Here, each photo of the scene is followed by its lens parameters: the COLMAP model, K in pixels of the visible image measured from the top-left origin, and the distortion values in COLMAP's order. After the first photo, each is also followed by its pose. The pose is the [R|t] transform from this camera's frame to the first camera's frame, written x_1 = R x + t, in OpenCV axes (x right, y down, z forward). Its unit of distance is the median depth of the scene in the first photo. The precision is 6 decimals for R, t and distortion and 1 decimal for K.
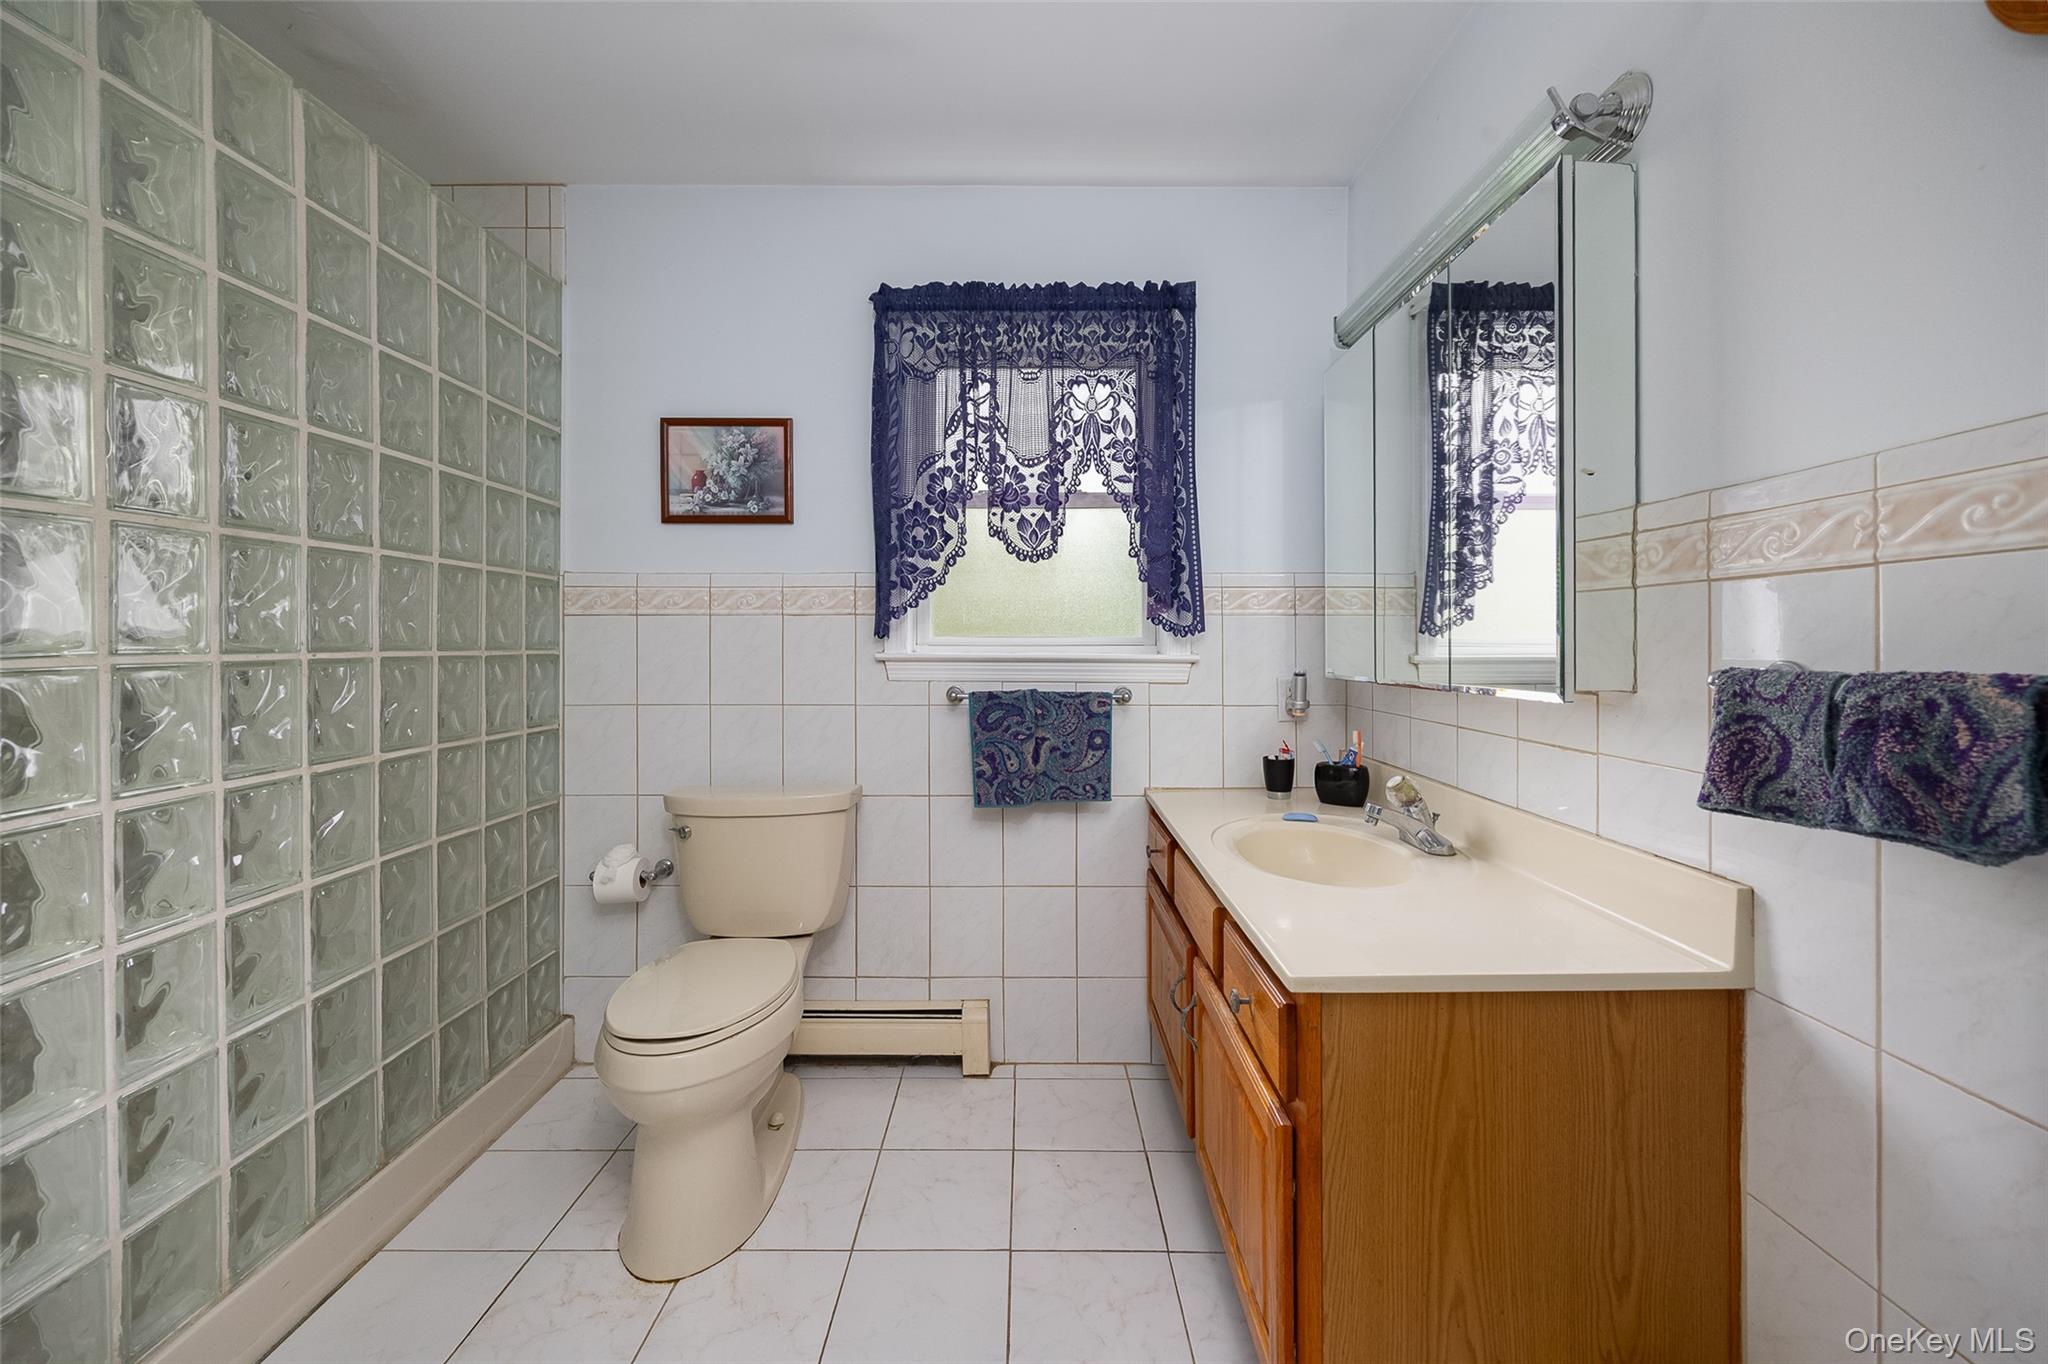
lens RADIAL K [[823.6, 0, 1056.4], [0, 823.6, 651.0], [0, 0, 1]] dist [-0.000904, -0.000108]
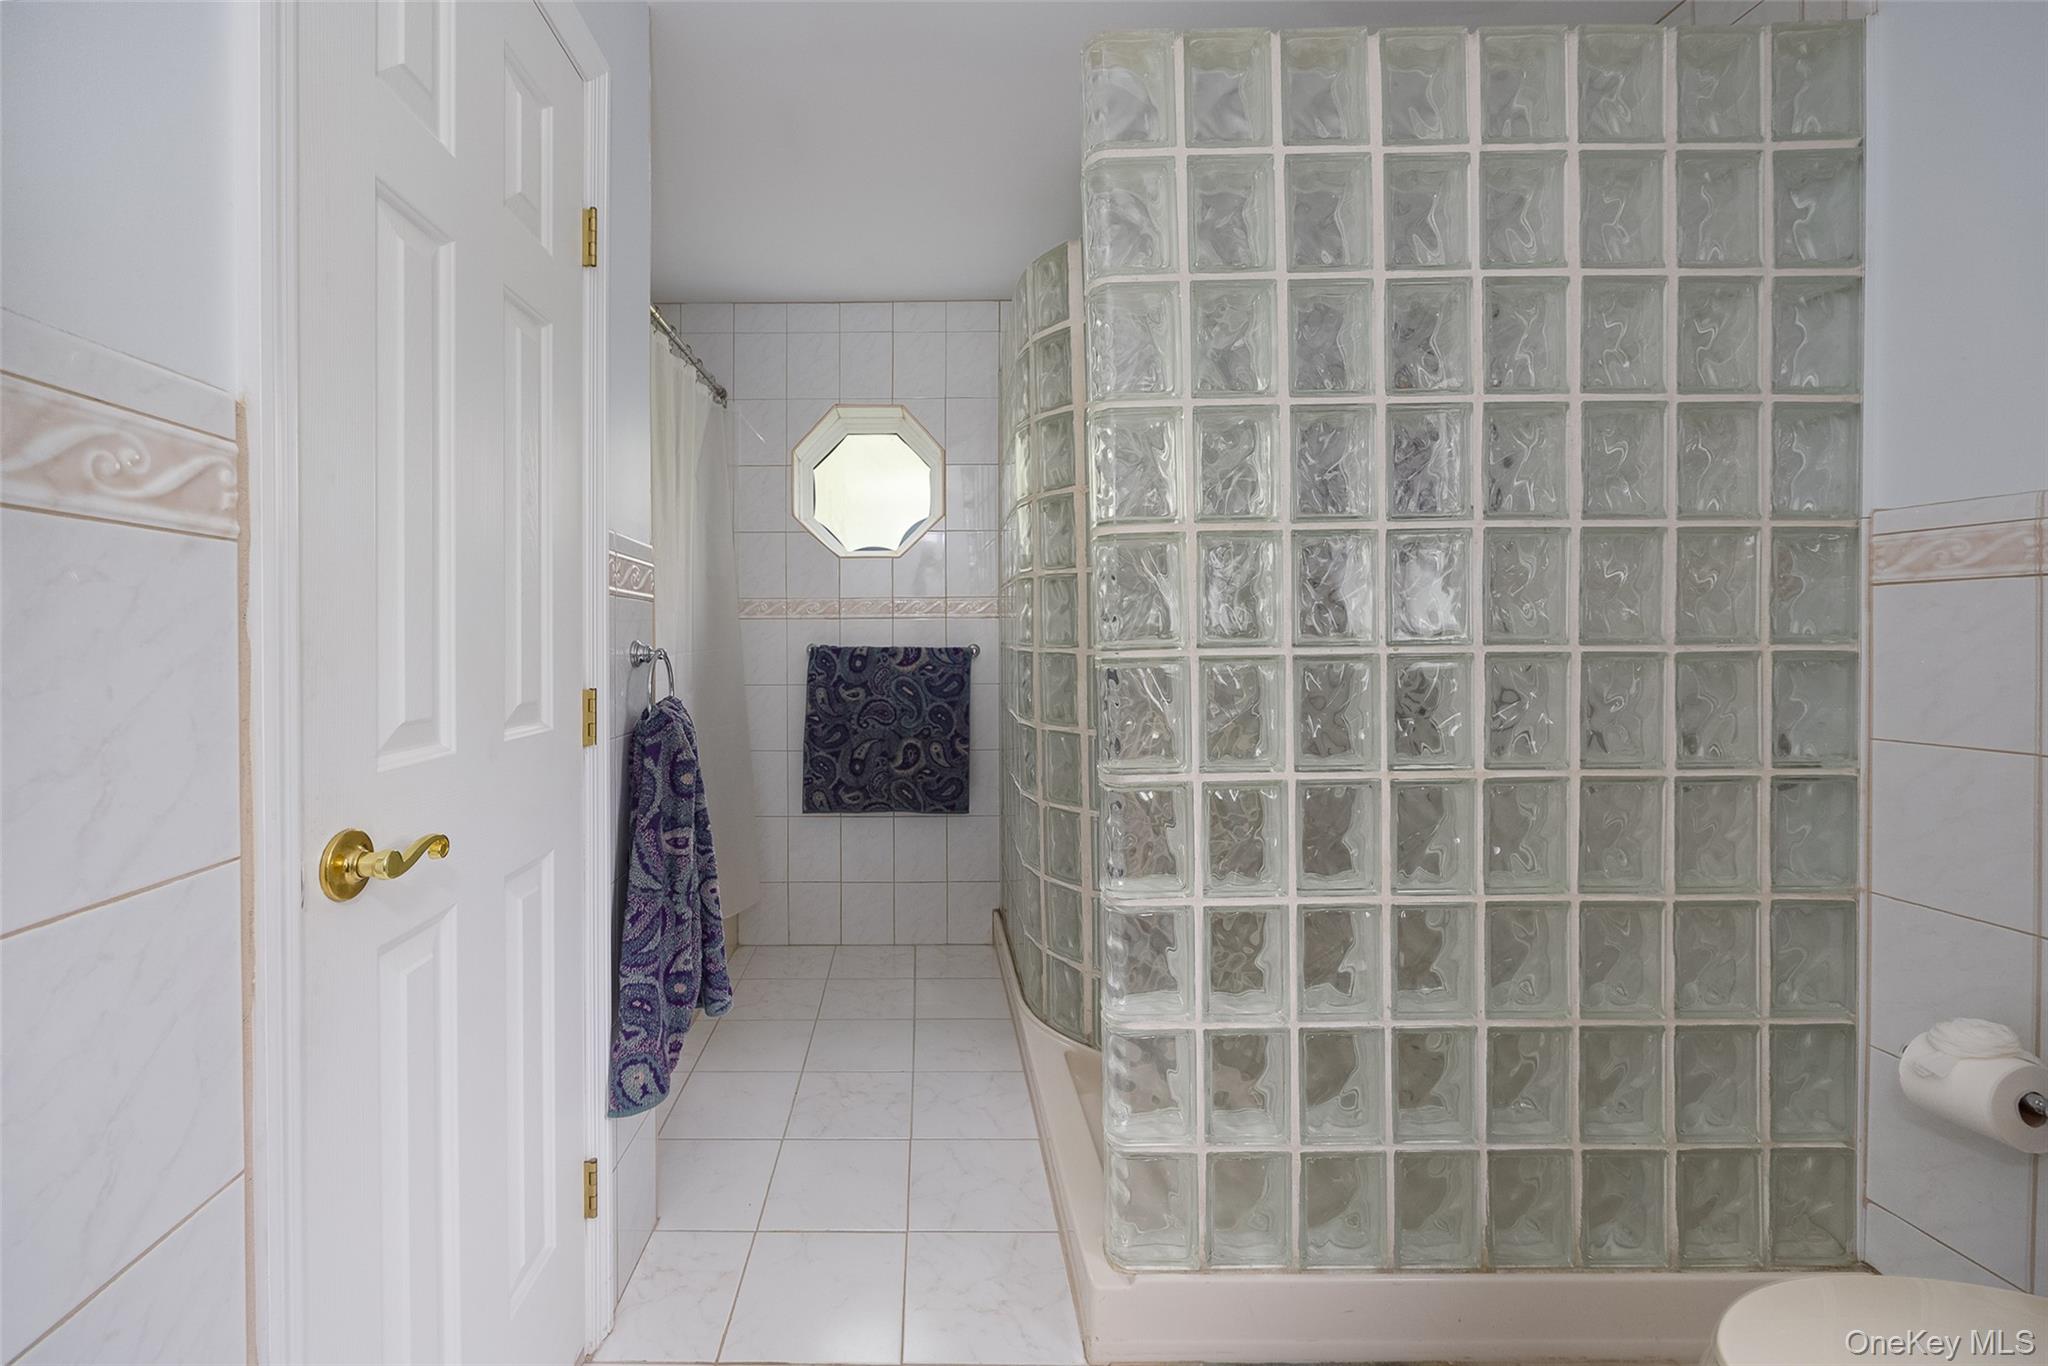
lens RADIAL K [[779.9, 0, 1024.0], [0, 779.9, 642.2], [0, 0, 1]] dist [-0.002353, -0.000308]
pose [[-0.046496, 0.008027, -0.998886, -0.020757], [-0.002164, 0.999965, 0.008136, -0.007004], [0.998916, 0.002540, -0.046477, 0.487464]]
